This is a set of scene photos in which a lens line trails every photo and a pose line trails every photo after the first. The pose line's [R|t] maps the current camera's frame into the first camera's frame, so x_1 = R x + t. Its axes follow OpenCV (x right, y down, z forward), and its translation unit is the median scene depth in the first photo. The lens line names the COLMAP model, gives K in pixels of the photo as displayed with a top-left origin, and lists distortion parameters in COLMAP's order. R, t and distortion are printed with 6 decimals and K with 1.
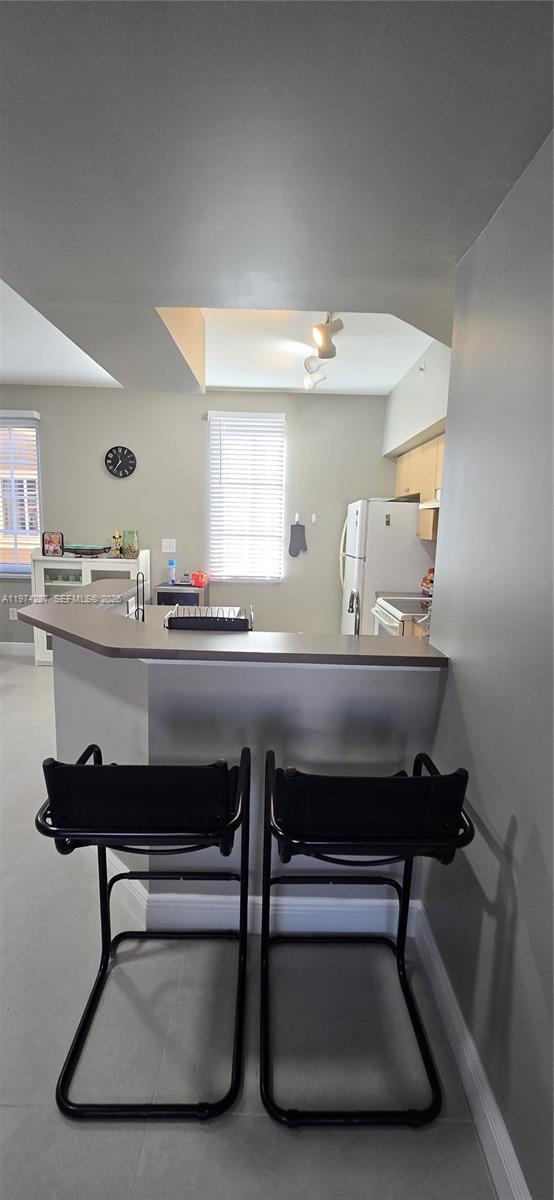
lens RADIAL K [[493.1, 0, 277.0], [0, 493.1, 600.0], [0, 0, 1]] dist [0.002432, 0.000452]
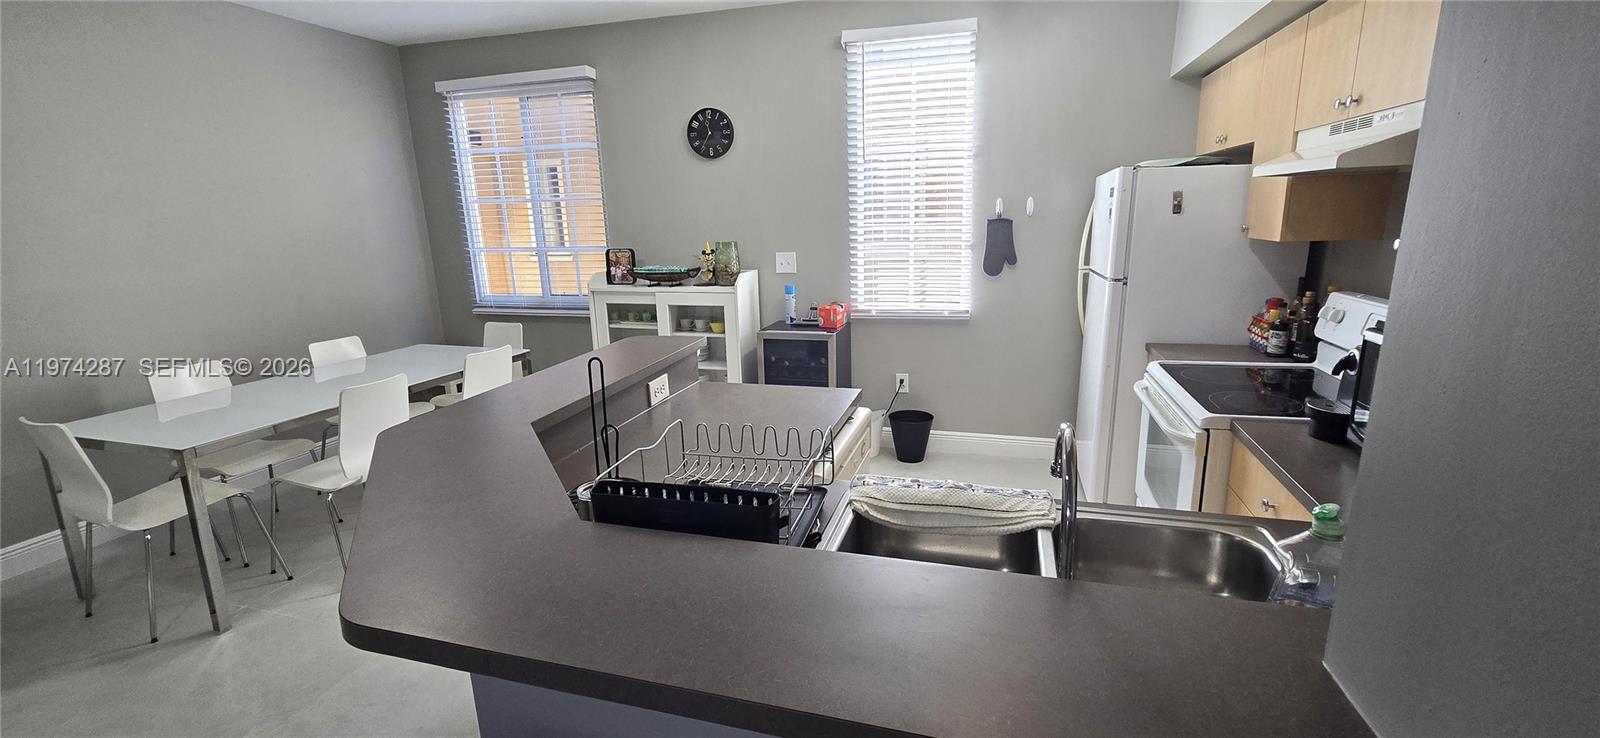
lens RADIAL K [[658.4, 0, 800.0], [0, 658.4, 369.0], [0, 0, 1]] dist [0.001192, 0.000130]
pose [[0.957510, 0.015166, -0.288002, 0.044101], [0.007555, 0.996954, 0.077619, -0.041431], [0.288302, -0.076497, 0.954479, 0.198687]]
